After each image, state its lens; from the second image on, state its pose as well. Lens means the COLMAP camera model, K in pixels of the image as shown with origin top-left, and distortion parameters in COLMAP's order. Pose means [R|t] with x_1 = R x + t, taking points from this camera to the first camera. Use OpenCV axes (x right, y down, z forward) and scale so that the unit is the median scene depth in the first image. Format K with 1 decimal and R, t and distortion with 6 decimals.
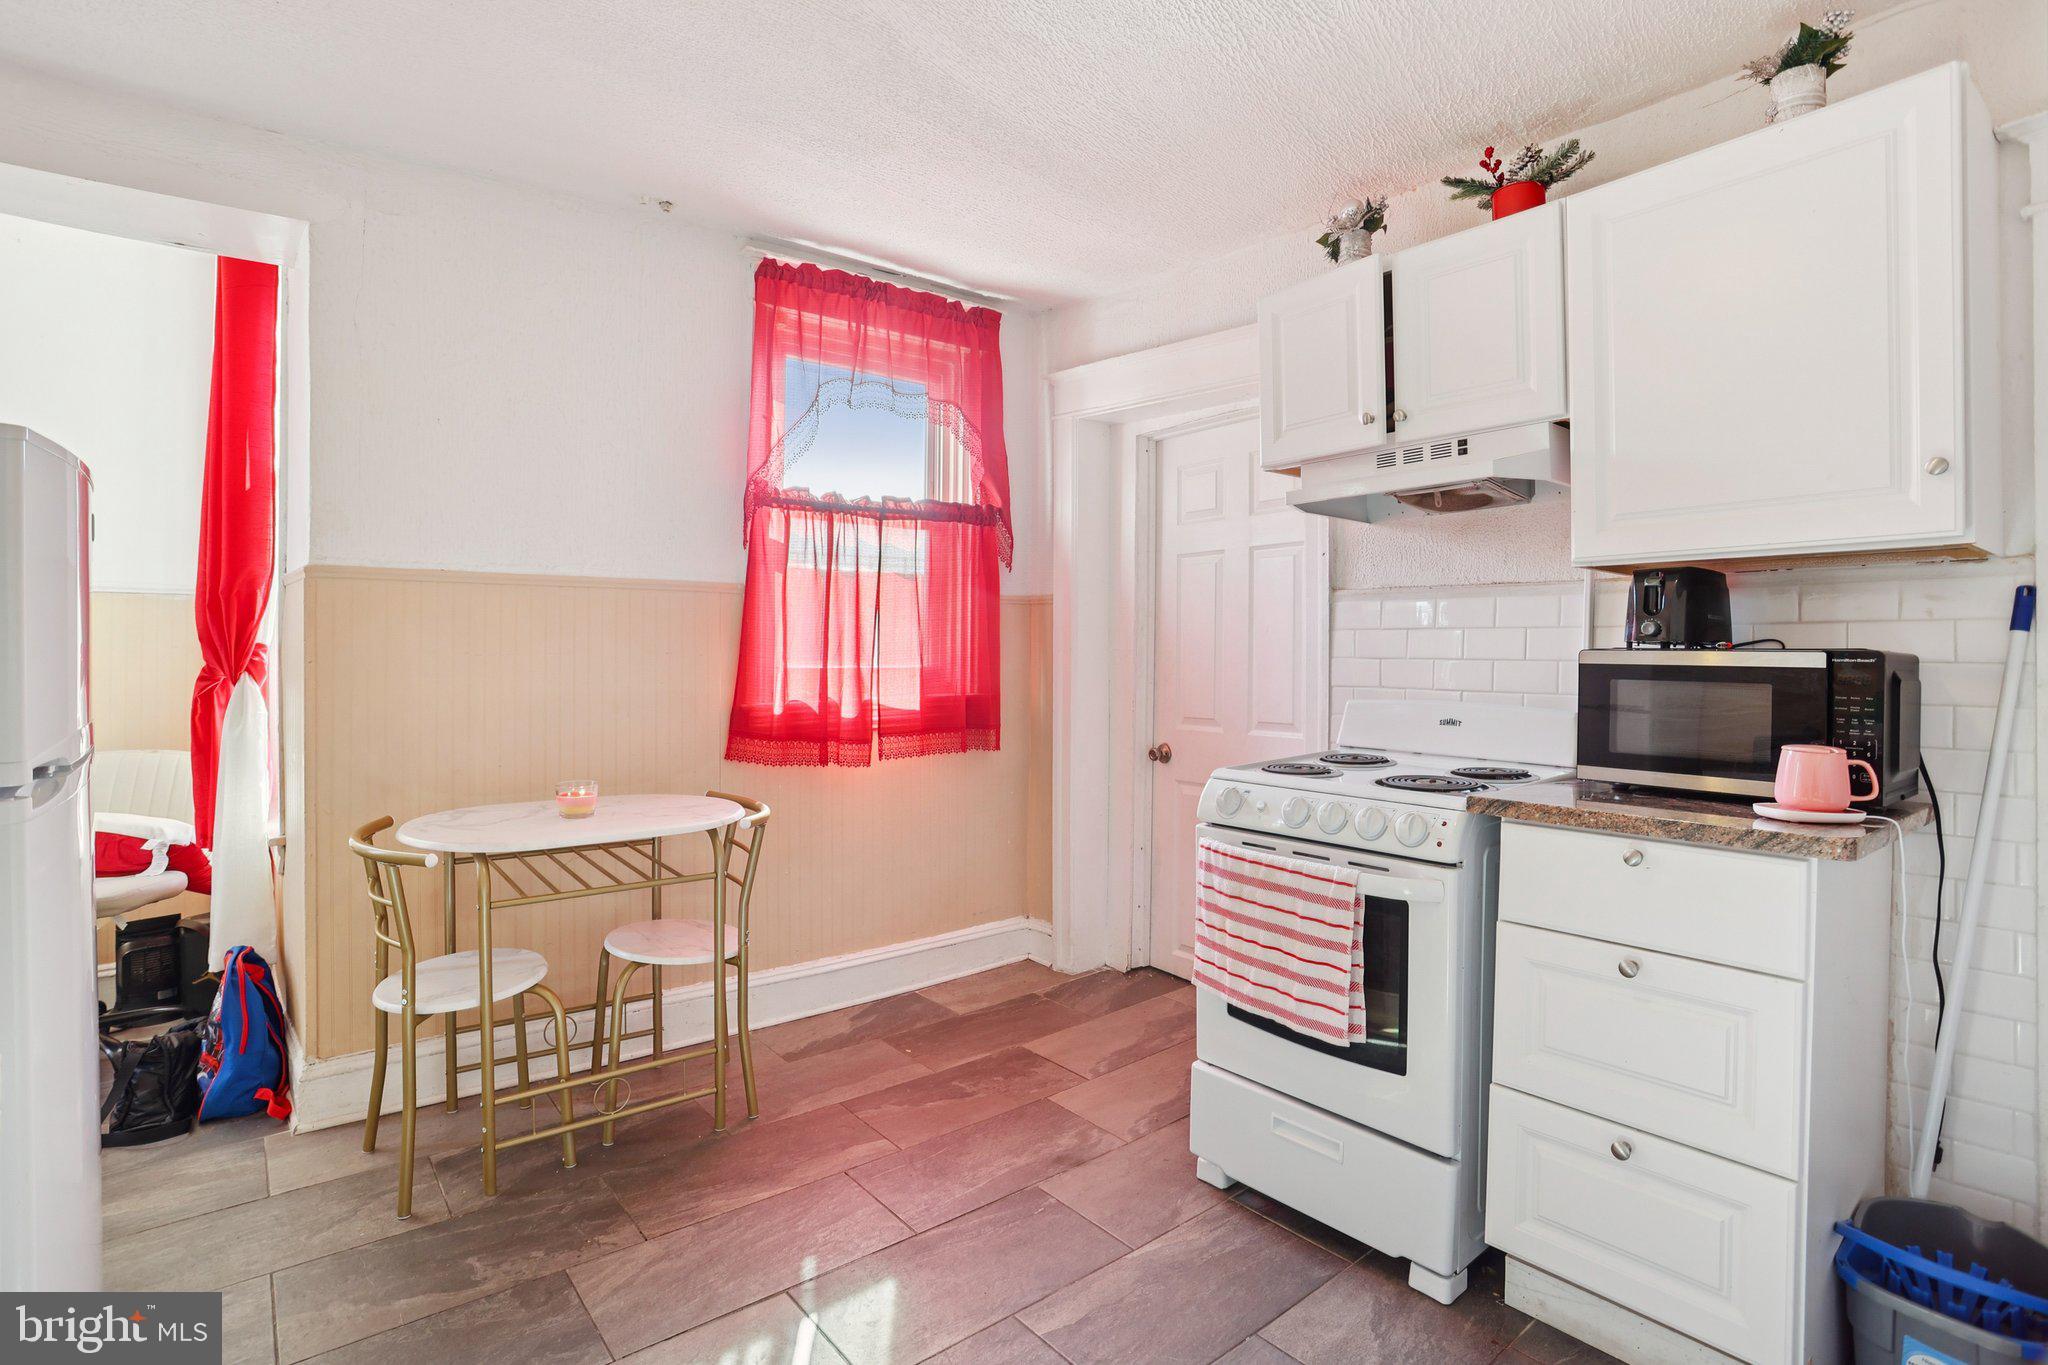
lens RADIAL K [[1040.0, 0, 1023.8], [0, 1040.0, 672.2], [0, 0, 1]] dist [-0.002502, 0.000113]
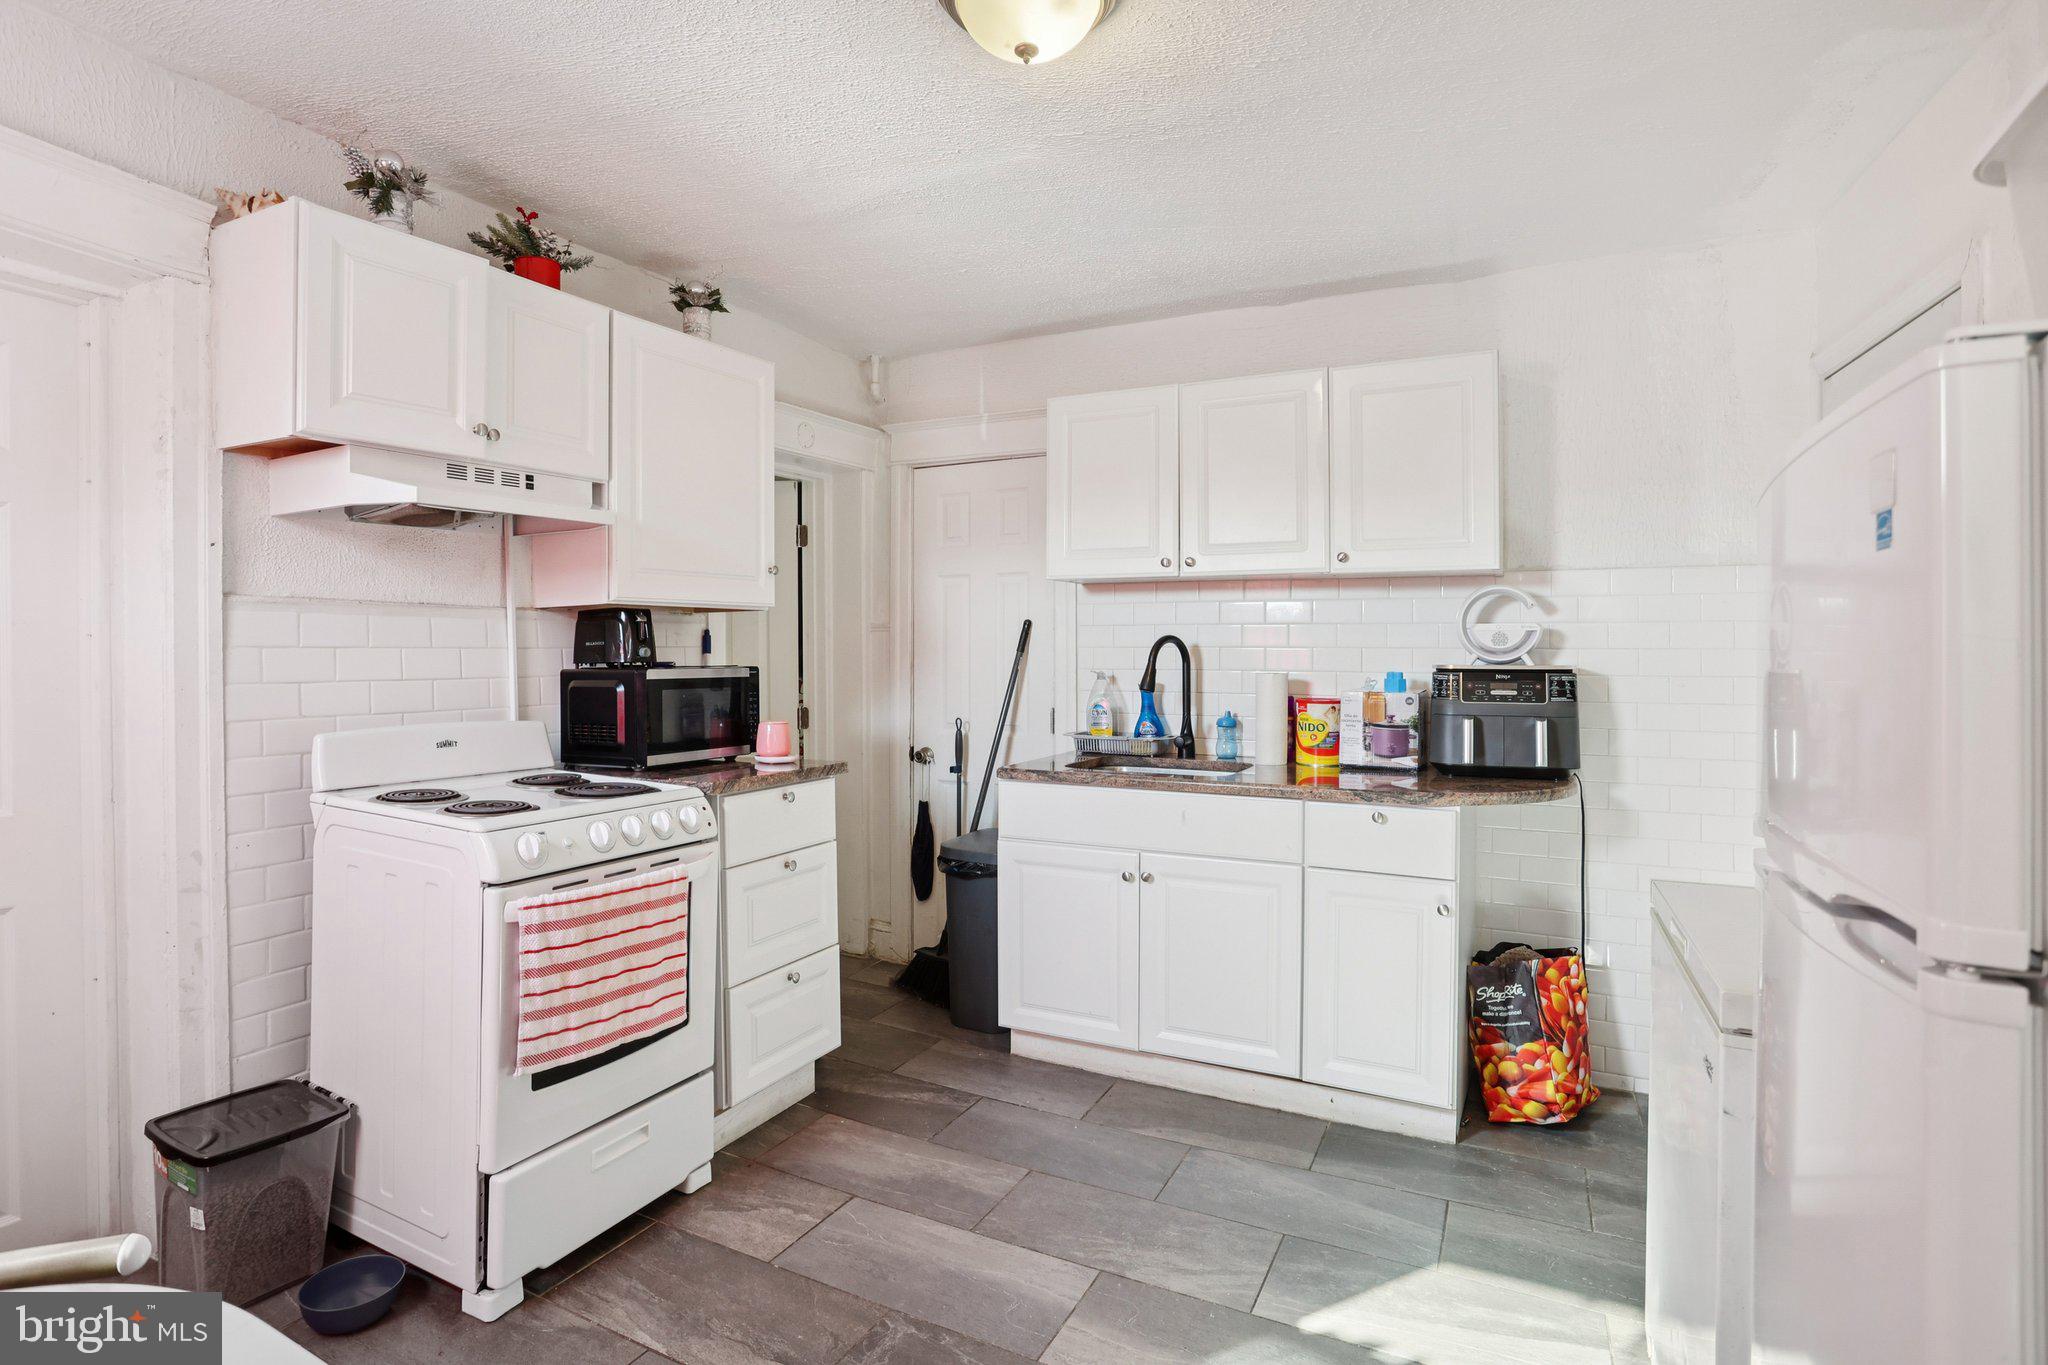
lens RADIAL K [[1040.0, 0, 1020.3], [0, 1040.0, 663.7], [0, 0, 1]] dist [-0.002502, 0.000113]
pose [[-0.397596, -0.017087, 0.917402, -0.787973], [0.017046, 0.999516, 0.026004, -0.049228], [-0.917402, 0.025977, -0.397112, 0.988562]]
